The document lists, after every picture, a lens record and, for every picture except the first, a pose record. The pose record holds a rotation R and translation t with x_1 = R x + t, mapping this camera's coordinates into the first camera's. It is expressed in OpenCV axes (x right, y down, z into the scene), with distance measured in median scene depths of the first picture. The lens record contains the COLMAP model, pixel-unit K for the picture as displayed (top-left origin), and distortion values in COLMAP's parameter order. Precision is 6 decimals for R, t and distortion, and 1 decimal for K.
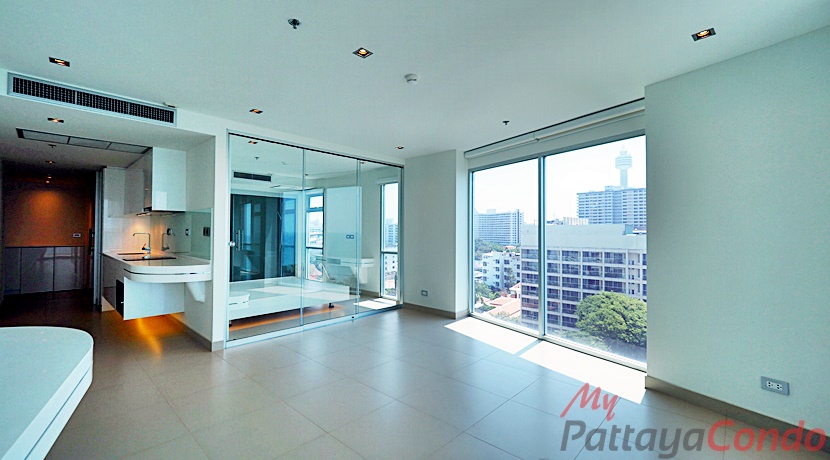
lens RADIAL K [[351.1, 0, 404.1], [0, 351.1, 227.5], [0, 0, 1]] dist [-0.001514, -0.006397]
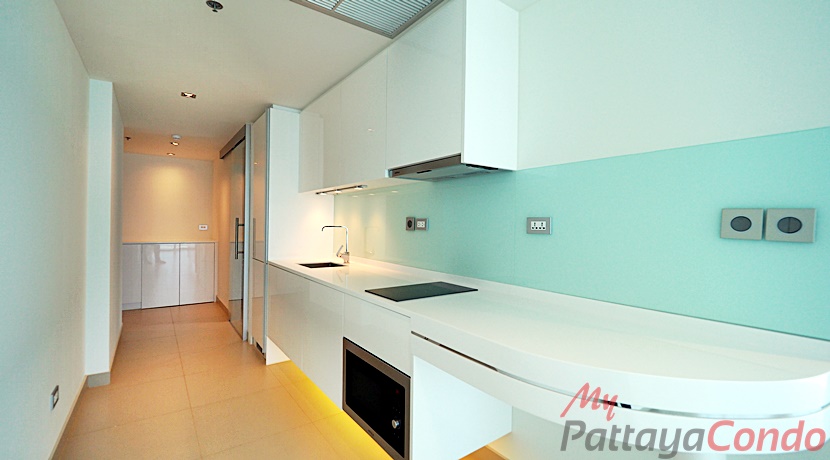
lens RADIAL K [[351.1, 0, 404.1], [0, 351.1, 227.5], [0, 0, 1]] dist [-0.001514, -0.006397]
pose [[0.983390, 0.007398, -0.181353, -0.520713], [-0.002992, 0.999694, 0.024558, 0.005810], [0.181479, -0.023607, 0.983111, 0.461652]]
